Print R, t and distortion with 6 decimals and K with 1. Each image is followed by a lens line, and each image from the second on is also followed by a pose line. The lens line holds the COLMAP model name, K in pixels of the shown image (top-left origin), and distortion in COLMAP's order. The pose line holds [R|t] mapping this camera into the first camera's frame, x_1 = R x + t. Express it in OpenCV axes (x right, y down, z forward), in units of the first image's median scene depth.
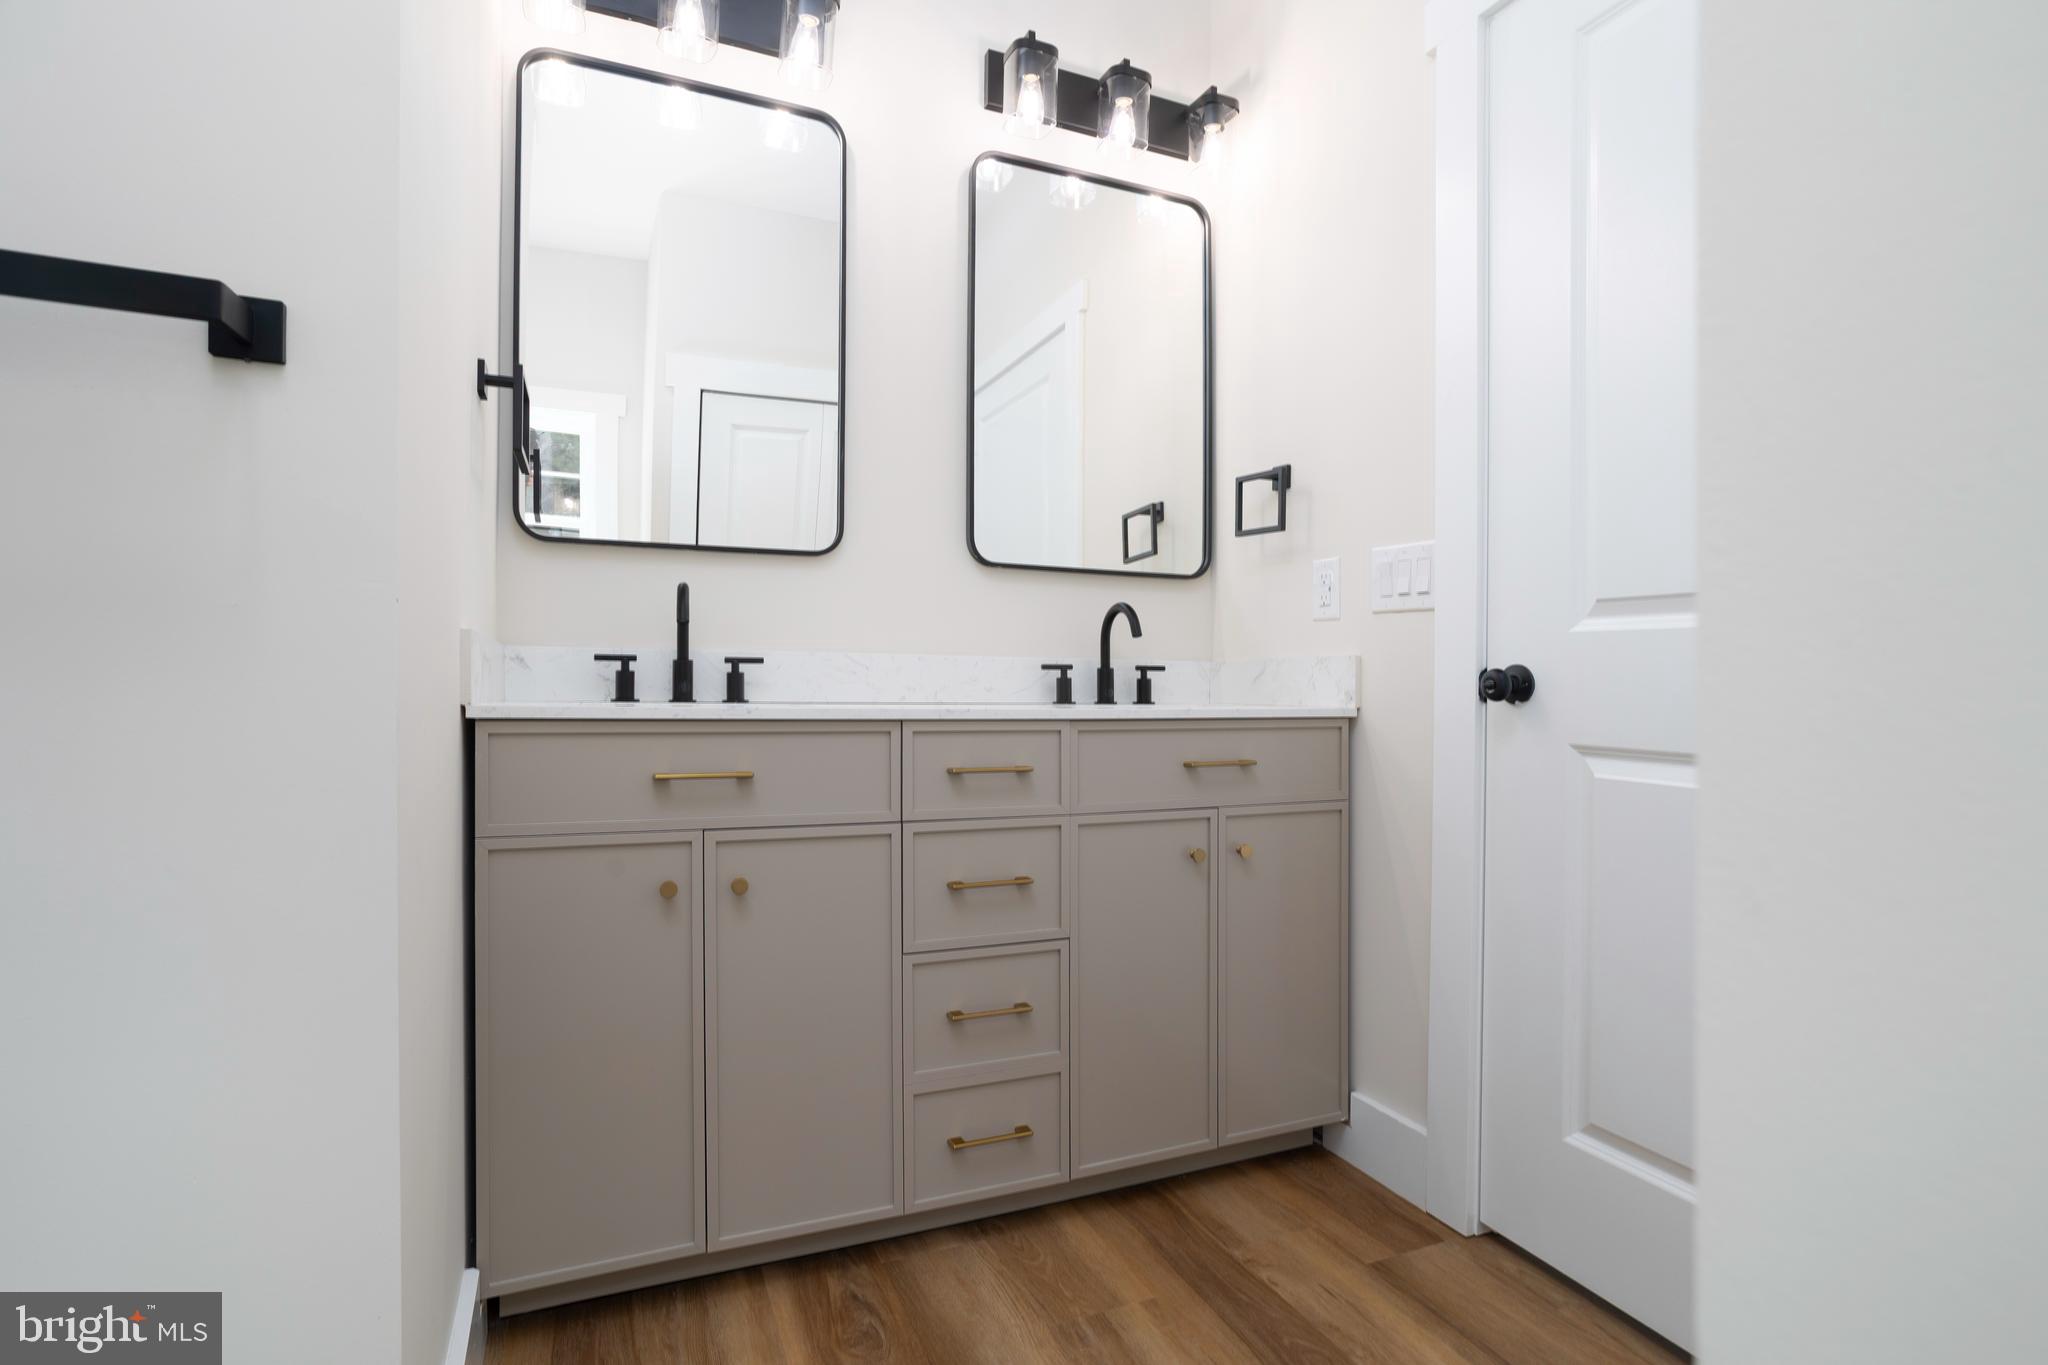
lens RADIAL K [[988.2, 0, 1015.3], [0, 988.2, 679.9], [0, 0, 1]] dist [-0.058793, 0.035668]
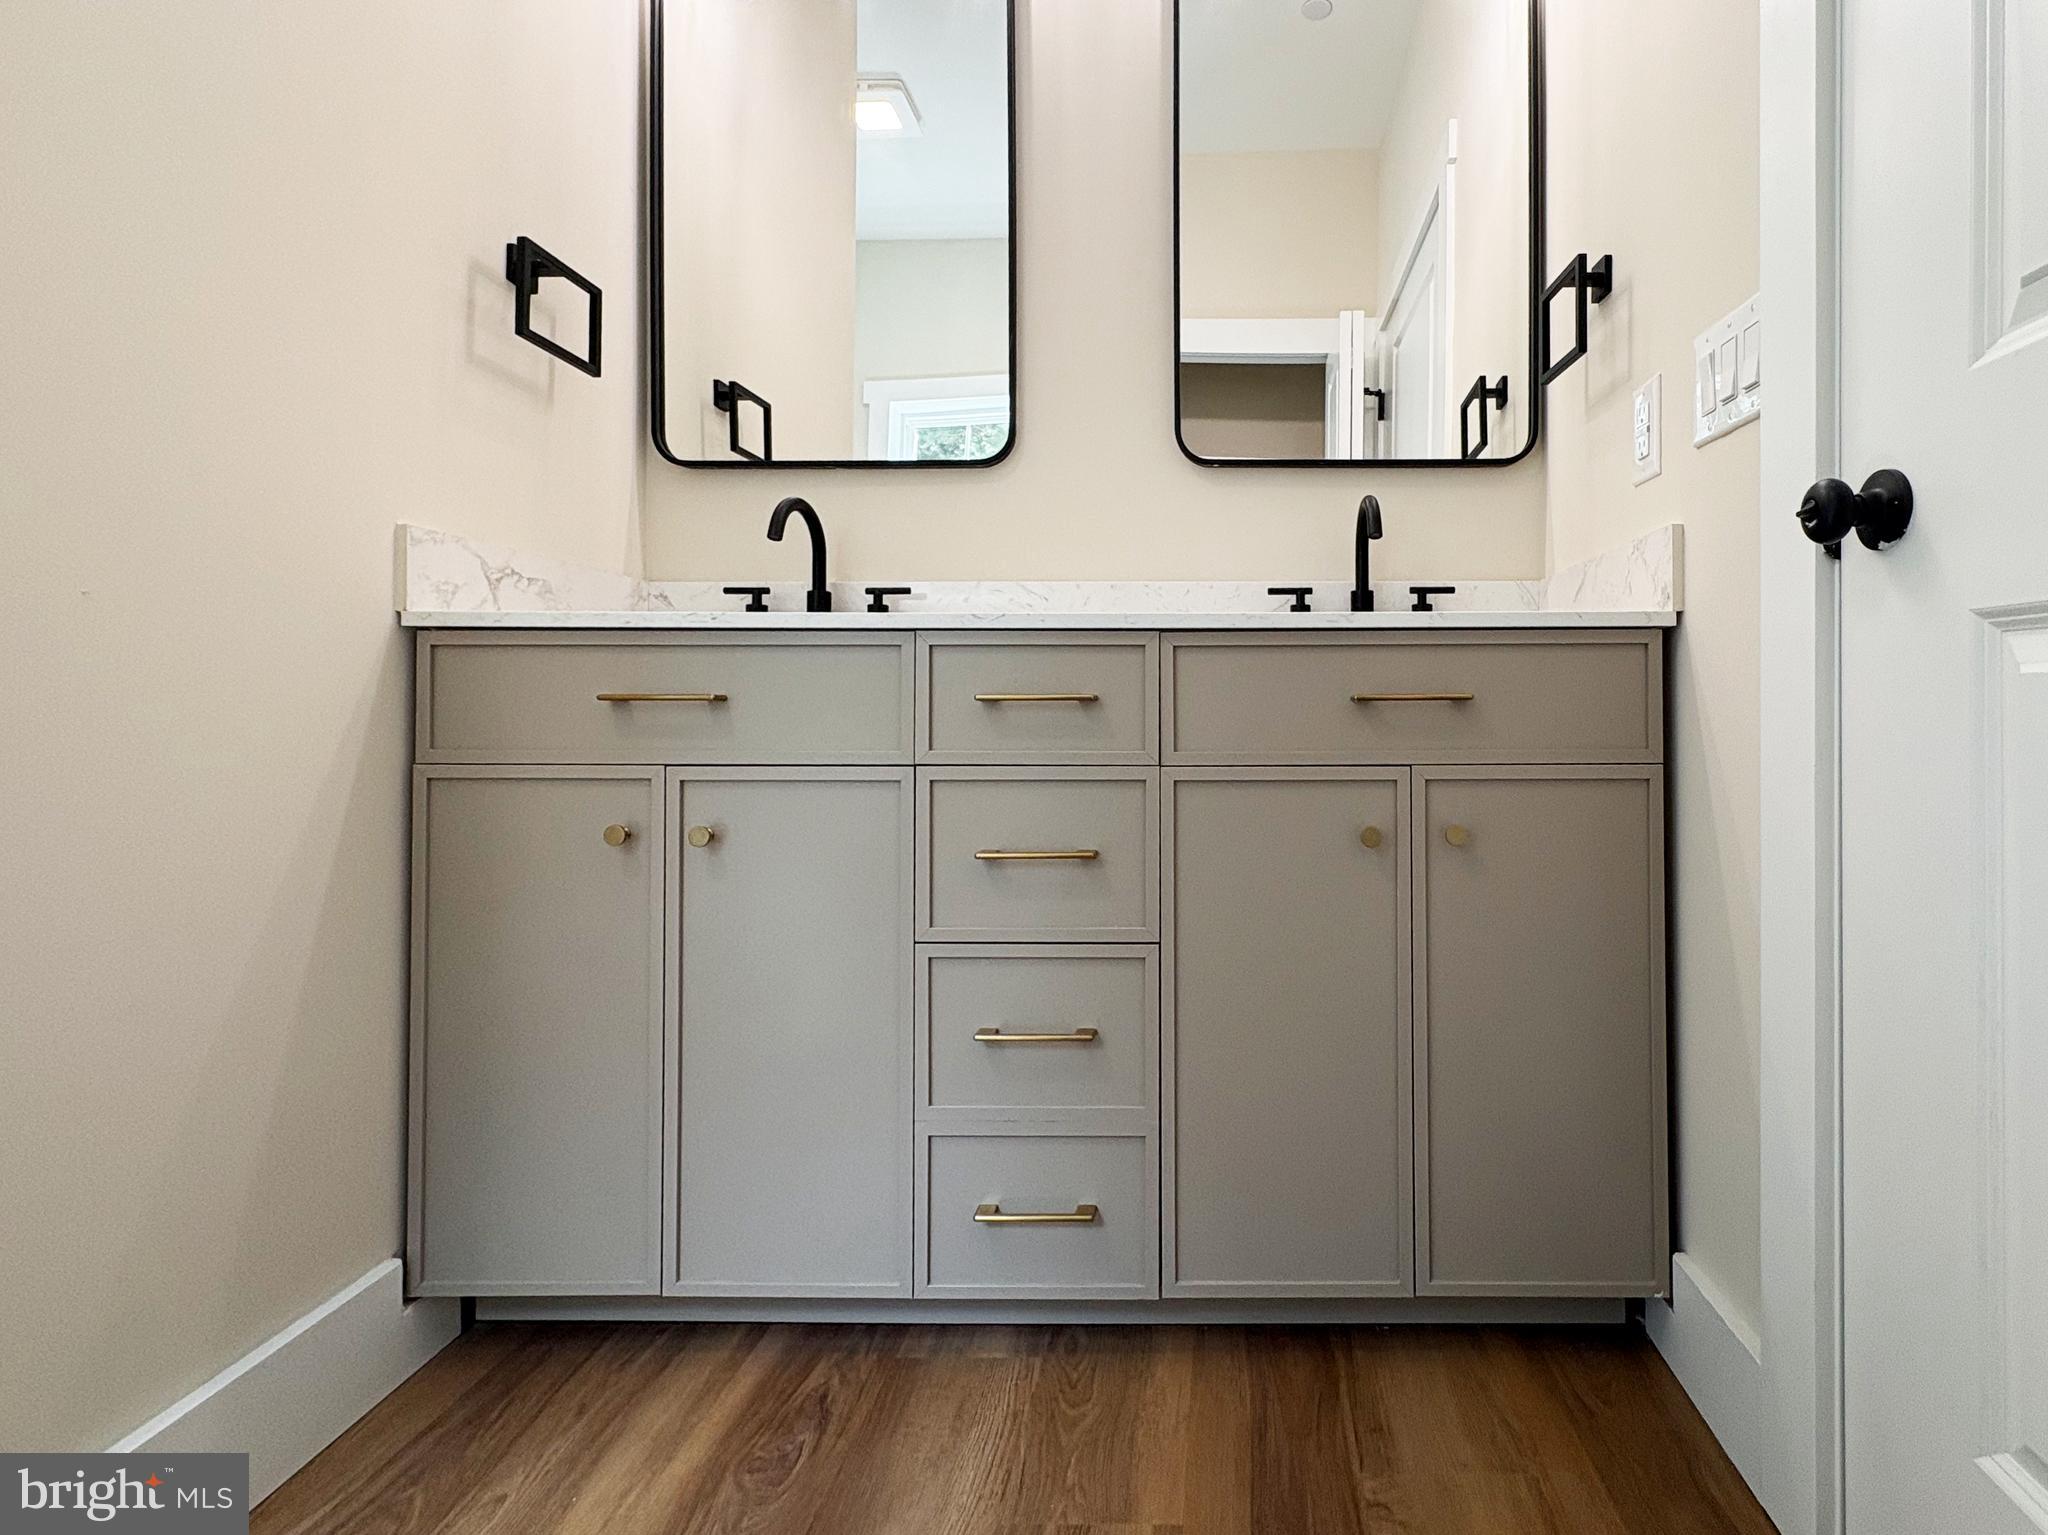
lens RADIAL K [[1075.5, 0, 1024.3], [0, 1075.5, 663.1], [0, 0, 1]] dist [-0.001813, -0.000108]
pose [[0.919231, -0.012834, -0.393508, 0.257855], [0.010519, 0.999912, -0.008039, 0.066518], [0.393577, 0.003251, 0.919286, 0.250235]]
